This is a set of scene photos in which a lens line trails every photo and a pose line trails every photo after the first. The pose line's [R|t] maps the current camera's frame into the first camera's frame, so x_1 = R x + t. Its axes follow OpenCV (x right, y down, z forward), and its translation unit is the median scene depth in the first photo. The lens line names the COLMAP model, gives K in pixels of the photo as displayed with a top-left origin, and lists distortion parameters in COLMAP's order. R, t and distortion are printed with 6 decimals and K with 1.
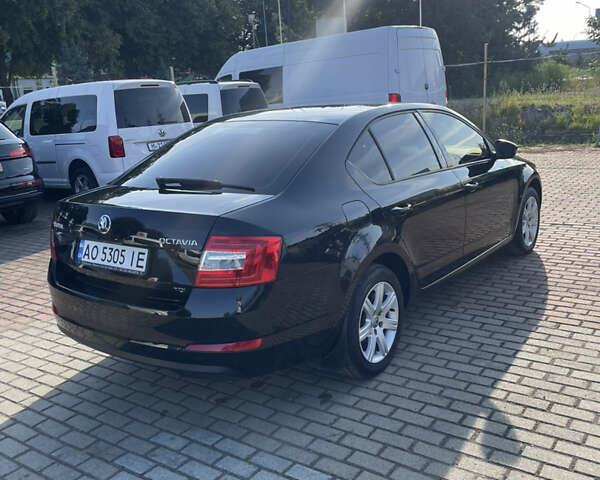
lens RADIAL K [[606.4, 0, 300.0], [0, 606.4, 240.0], [0, 0, 1]] dist [0.094586, -0.140082]
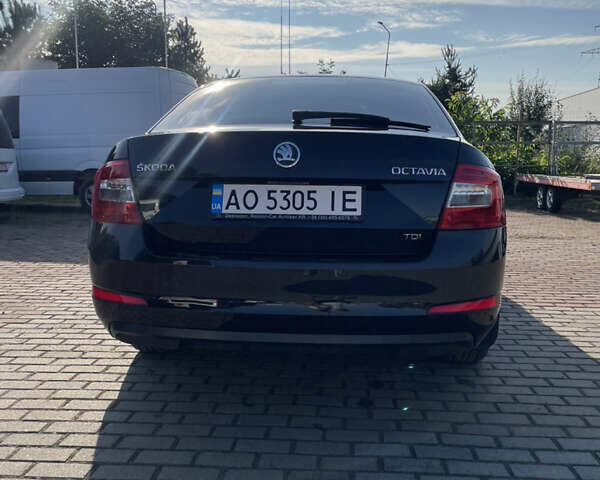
lens RADIAL K [[606.4, 0, 300.0], [0, 606.4, 240.0], [0, 0, 1]] dist [0.094586, -0.140082]
pose [[0.843874, 0.005442, 0.536513, -0.354056], [0.063533, 0.991900, -0.109992, 0.078571], [-0.532766, 0.126906, 0.836693, 0.210957]]
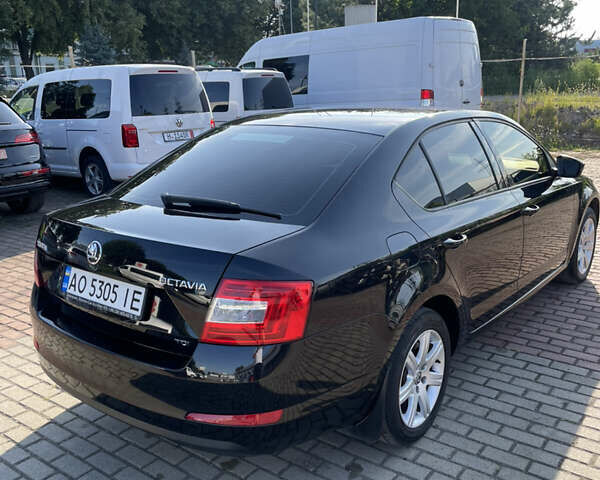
lens RADIAL K [[606.4, 0, 300.0], [0, 606.4, 240.0], [0, 0, 1]] dist [0.094586, -0.140082]
pose [[0.998626, 0.046703, -0.023770, -0.014920], [-0.046228, 0.998727, 0.020175, -0.036705], [0.024682, -0.019049, 0.999514, 0.101268]]
